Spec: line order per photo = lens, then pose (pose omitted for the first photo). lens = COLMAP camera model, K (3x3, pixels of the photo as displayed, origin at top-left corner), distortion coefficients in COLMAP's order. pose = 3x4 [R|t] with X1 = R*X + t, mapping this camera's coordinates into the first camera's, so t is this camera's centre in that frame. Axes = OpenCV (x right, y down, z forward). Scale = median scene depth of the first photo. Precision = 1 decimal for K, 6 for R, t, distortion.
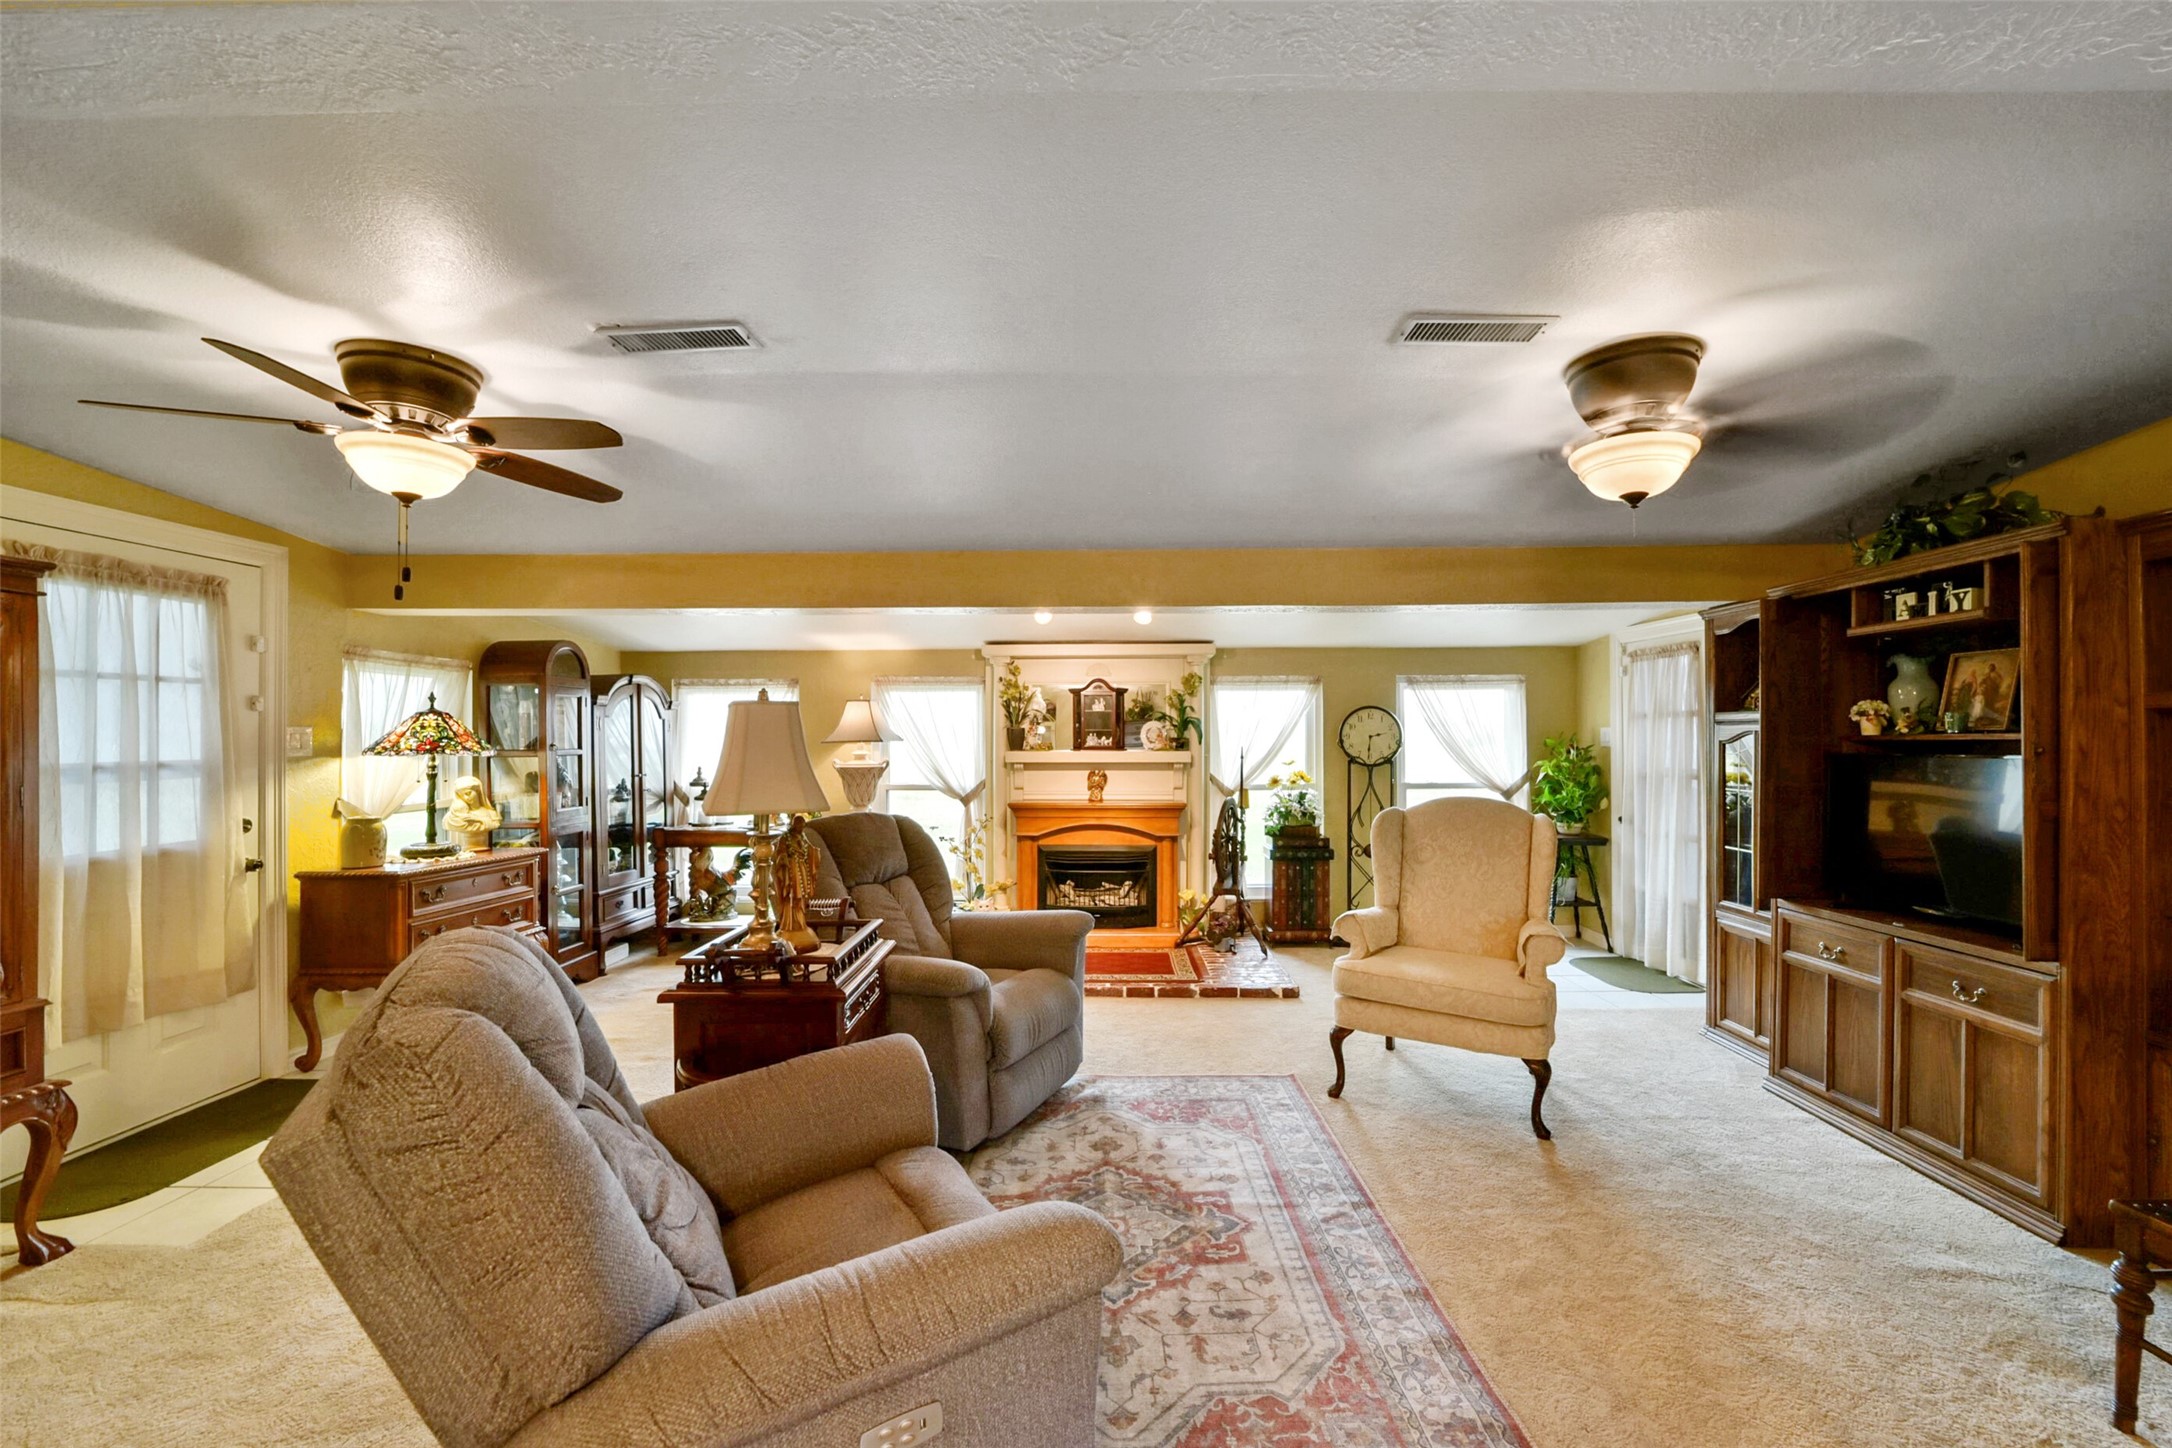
lens RADIAL K [[865.3, 0, 1086.0], [0, 865.3, 724.0], [0, 0, 1]] dist [-0.045636, 0.008384]
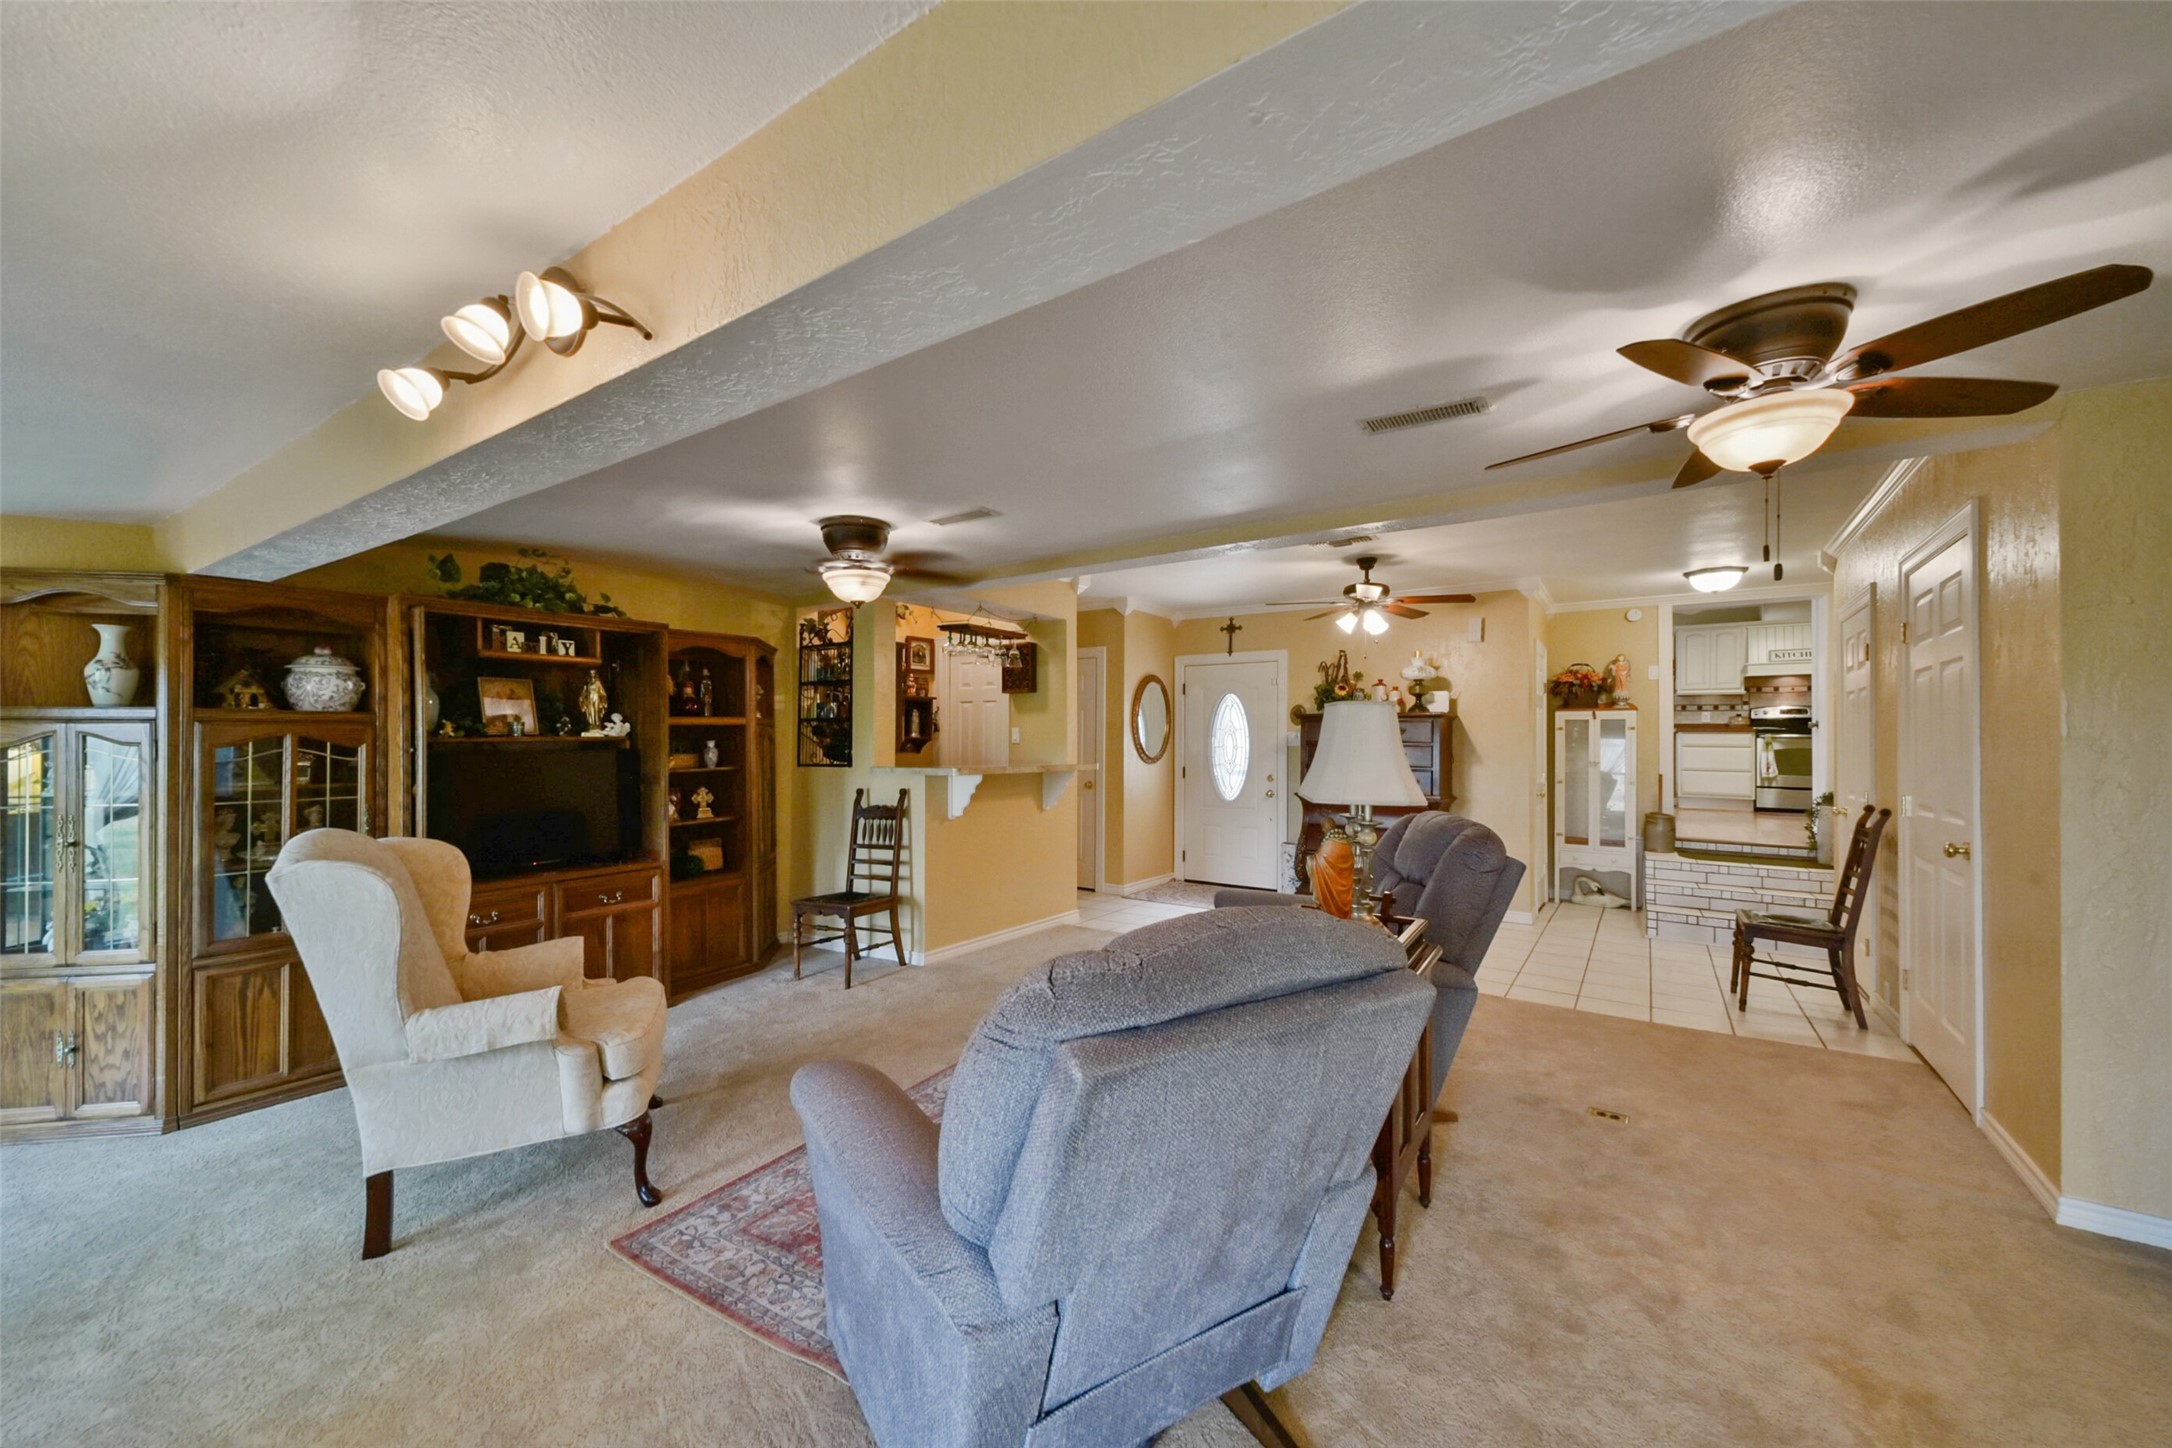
lens RADIAL K [[819.2, 0, 1087.0], [0, 819.2, 733.8], [0, 0, 1]] dist [0.045822, -0.016377]
pose [[-0.843242, 0.007866, 0.537476, -0.328151], [-0.003298, 0.999798, -0.019807, 0.019380], [-0.537524, -0.018475, -0.843046, 1.052138]]
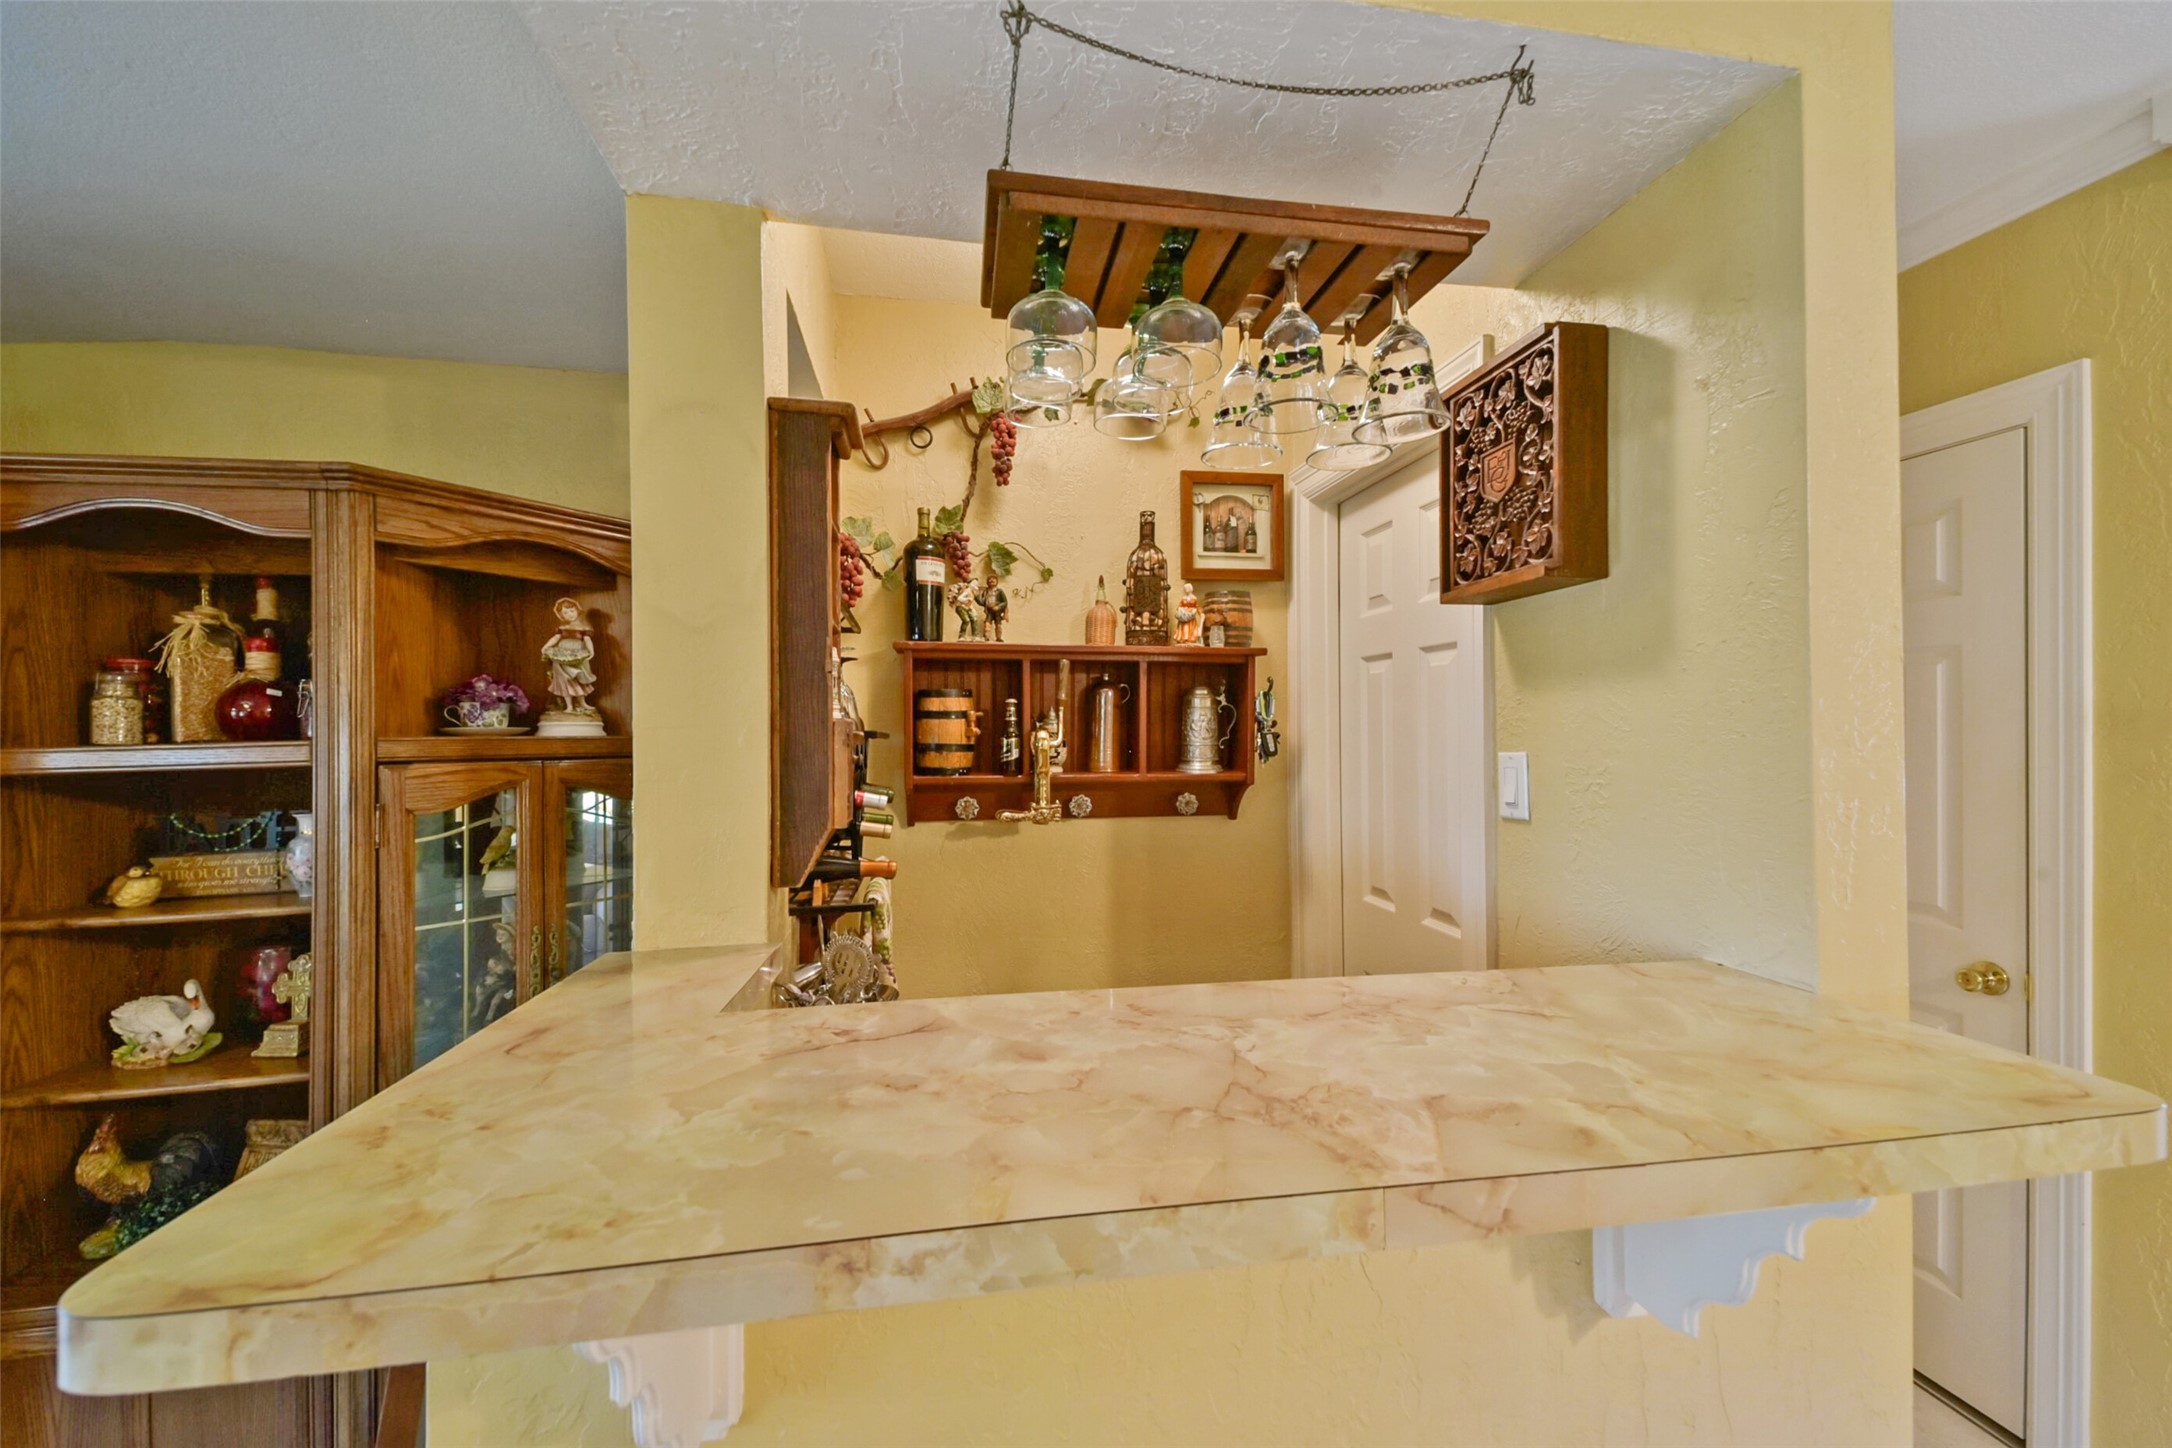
lens RADIAL K [[819.2, 0, 1087.0], [0, 819.2, 733.8], [0, 0, 1]] dist [0.045822, -0.016377]
pose [[-0.200742, -0.000004, 0.979644, 0.253039], [-0.002092, 0.999998, -0.000424, -0.025510], [-0.979642, -0.002134, -0.200741, 0.151999]]
